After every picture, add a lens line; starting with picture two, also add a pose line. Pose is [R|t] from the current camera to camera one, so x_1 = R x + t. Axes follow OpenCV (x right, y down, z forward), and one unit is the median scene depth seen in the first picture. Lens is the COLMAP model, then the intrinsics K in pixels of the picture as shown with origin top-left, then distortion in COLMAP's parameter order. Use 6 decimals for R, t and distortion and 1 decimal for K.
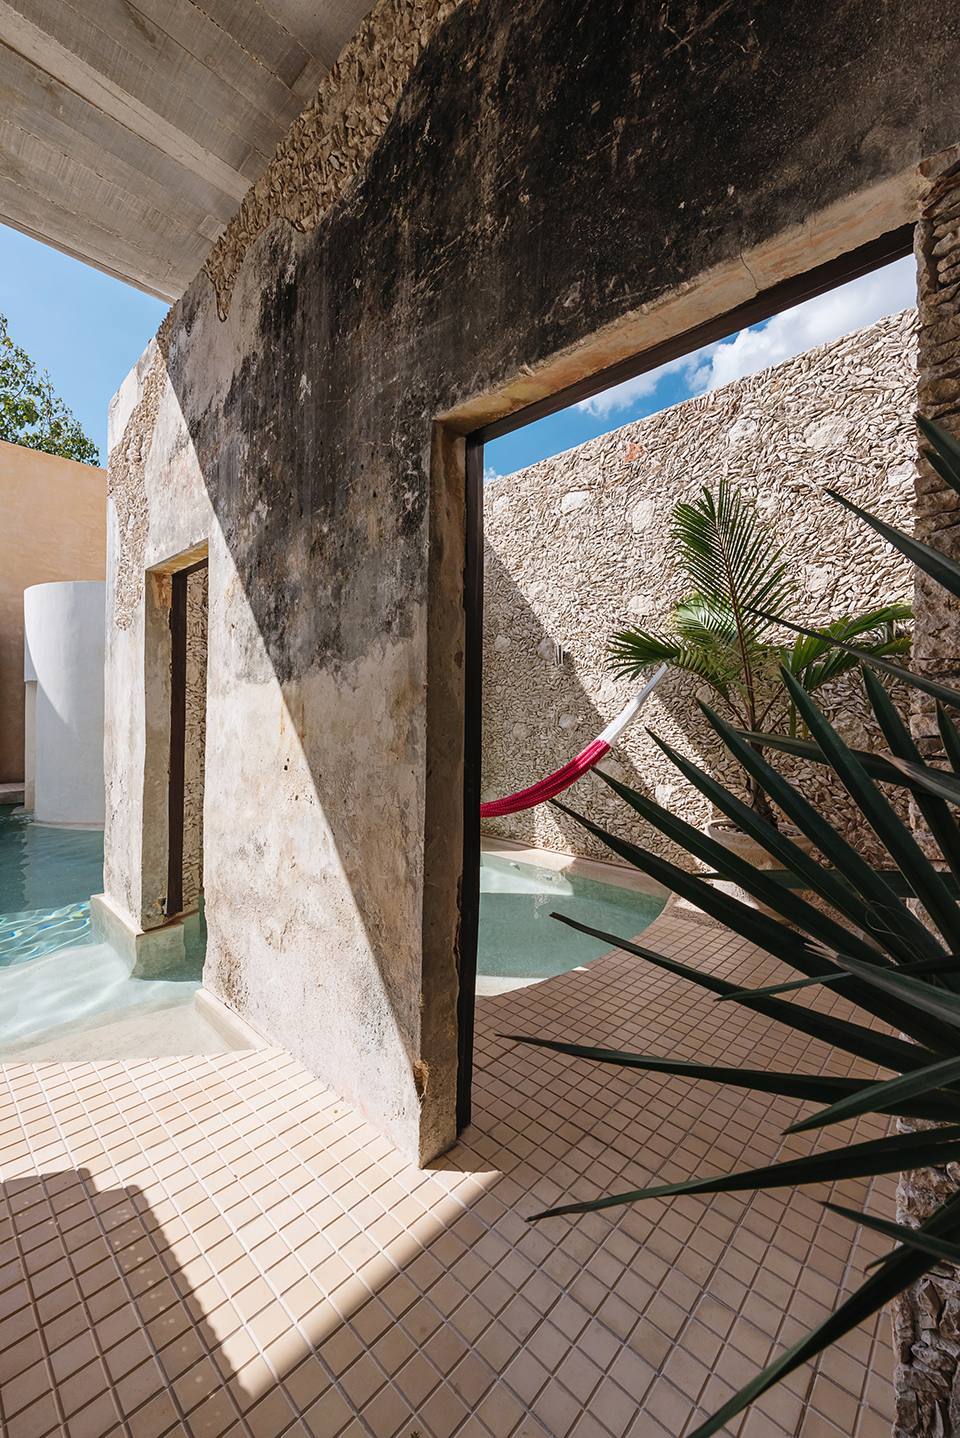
lens RADIAL K [[564.6, 0, 481.7], [0, 564.6, 715.6], [0, 0, 1]] dist [-0.000596, -0.000080]
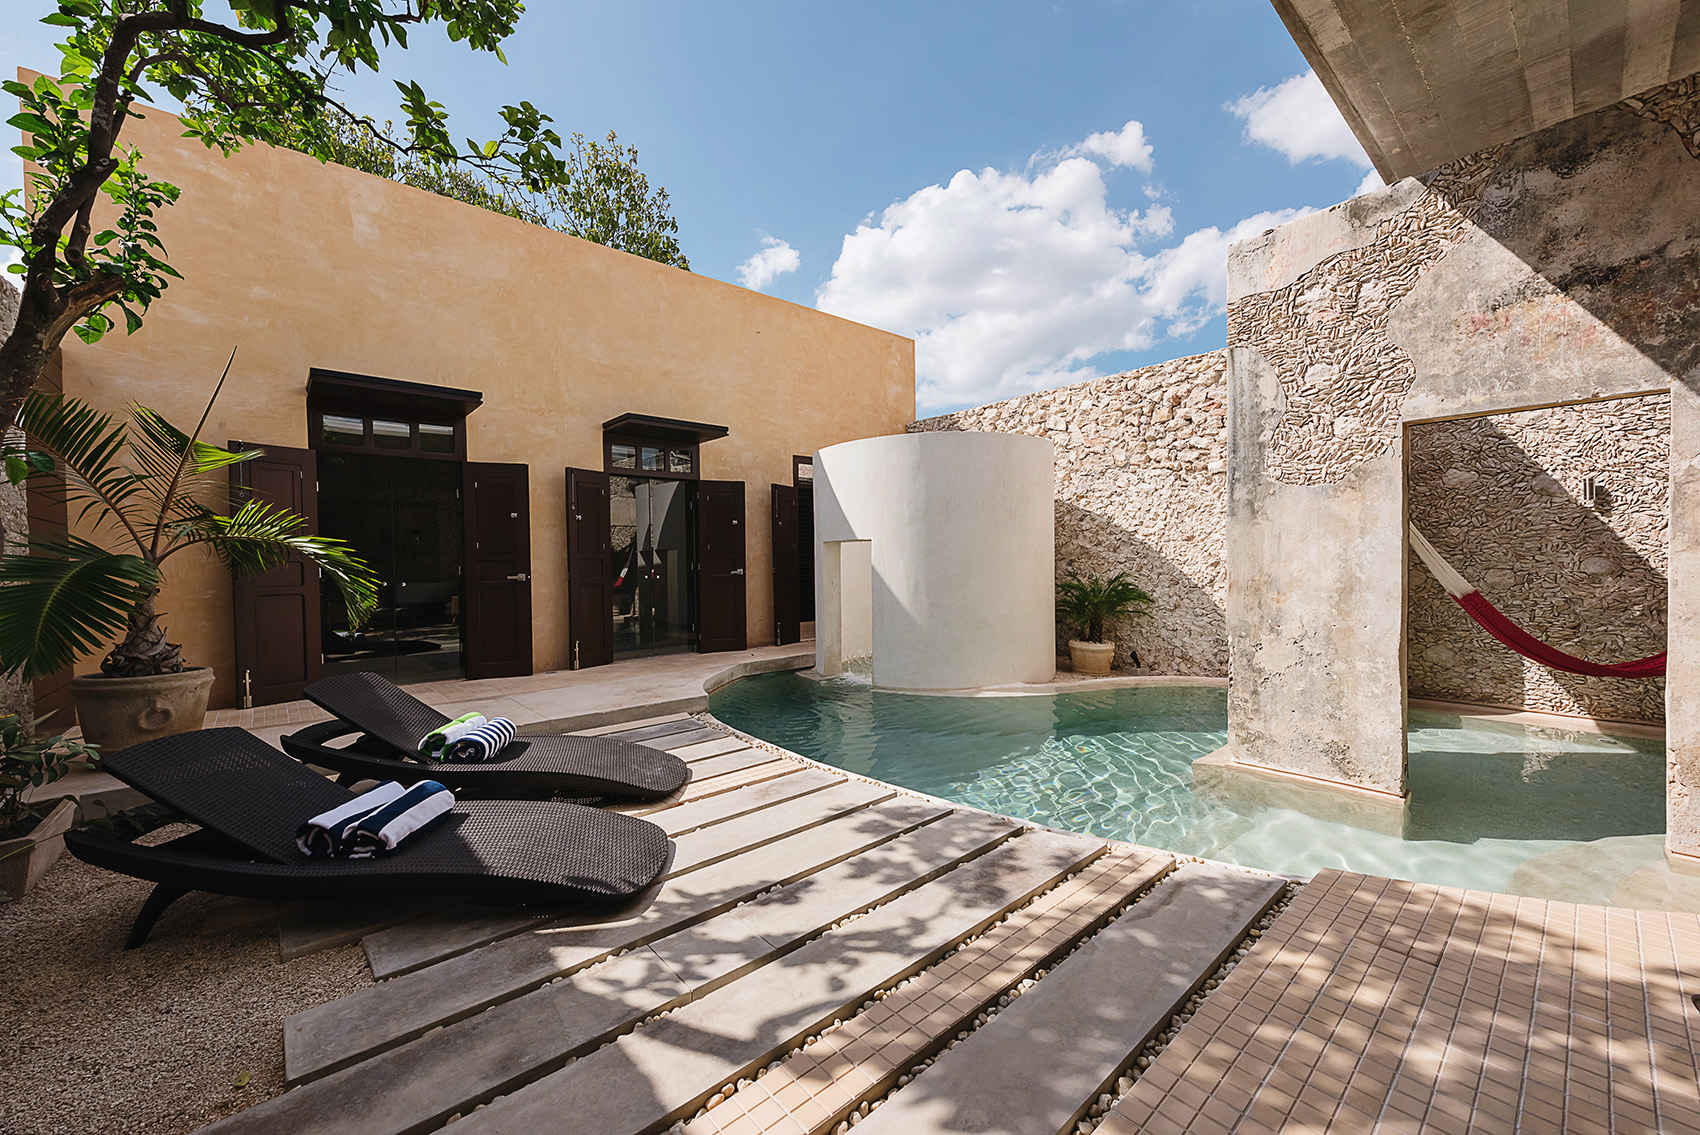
lens RADIAL K [[667.4, 0, 850.7], [0, 667.4, 569.9], [0, 0, 1]] dist [-0.000596, -0.000080]
pose [[0.992472, -0.030601, -0.118585, -0.872875], [0.032573, 0.999361, 0.014726, -0.036520], [0.118059, -0.018478, 0.992835, -0.153805]]
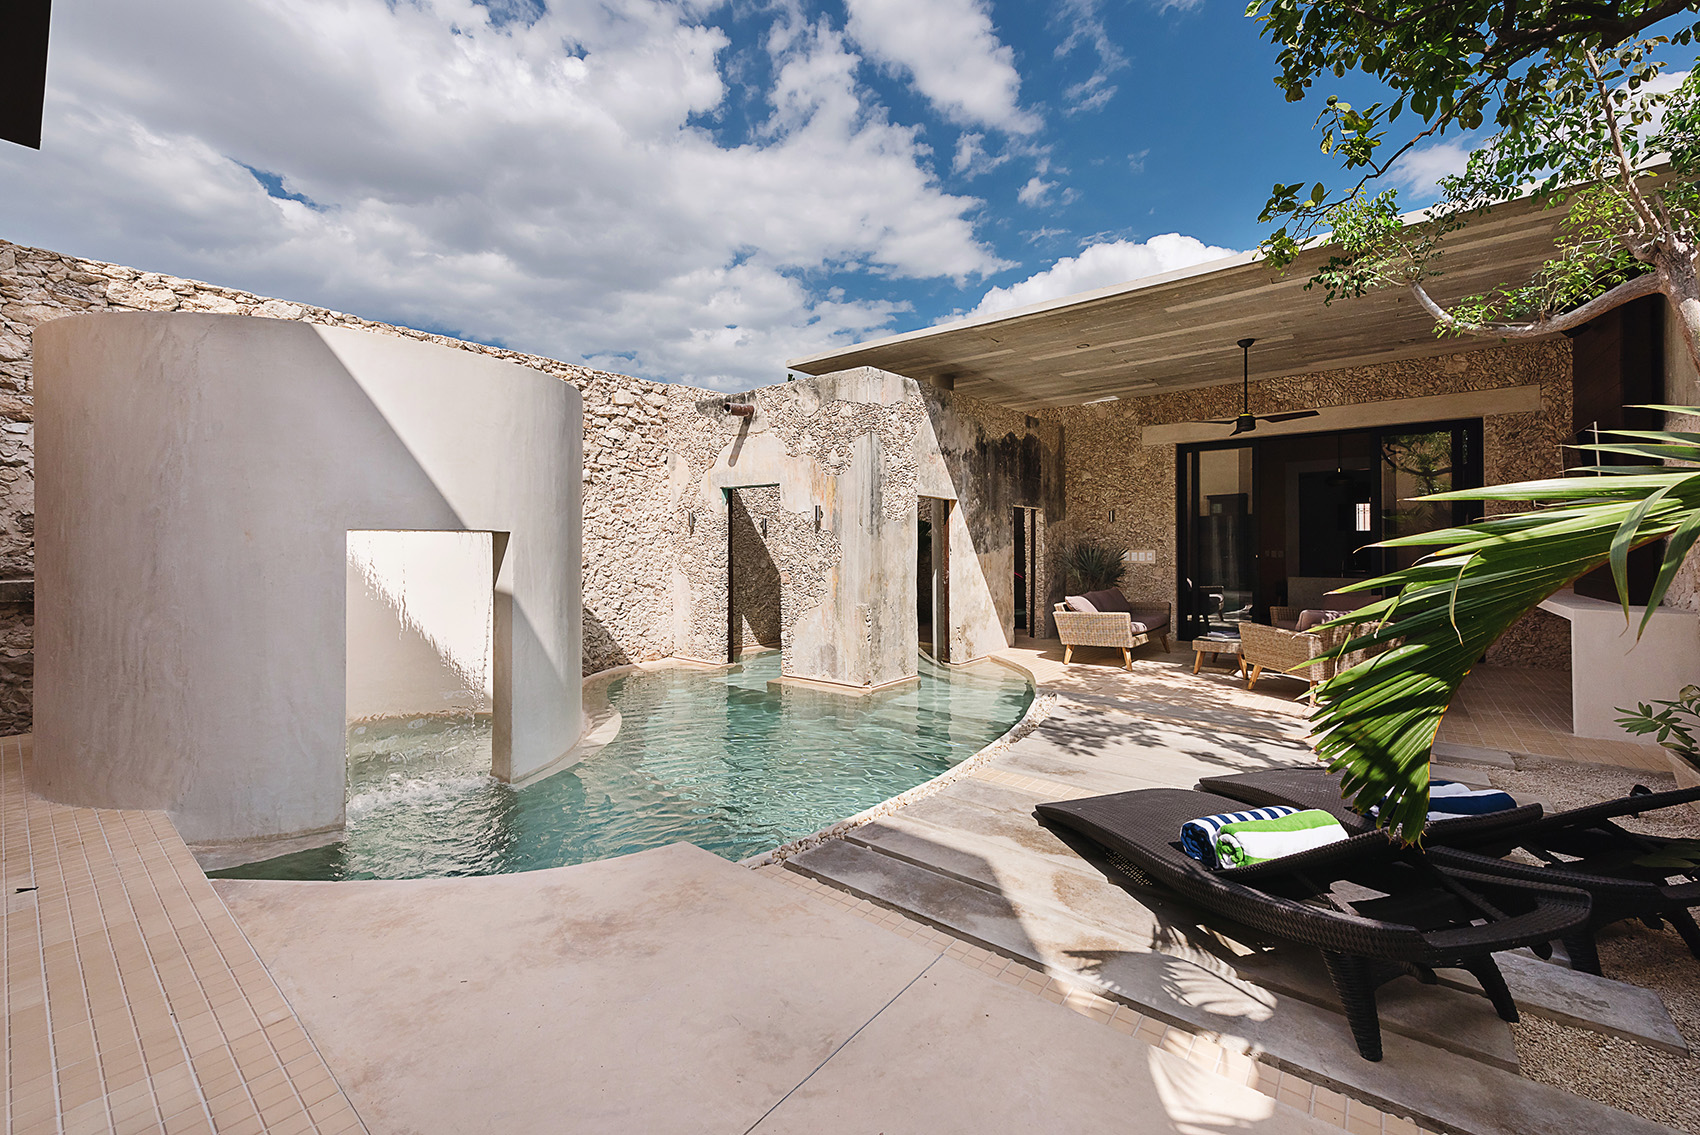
lens RADIAL K [[667.4, 0, 850.9], [0, 667.4, 556.3], [0, 0, 1]] dist [-0.000596, -0.000080]
pose [[-0.056697, -0.022836, 0.998130, -1.853102], [-0.000467, 0.999739, 0.022847, -0.062522], [-0.998391, 0.000829, -0.056693, 0.863653]]
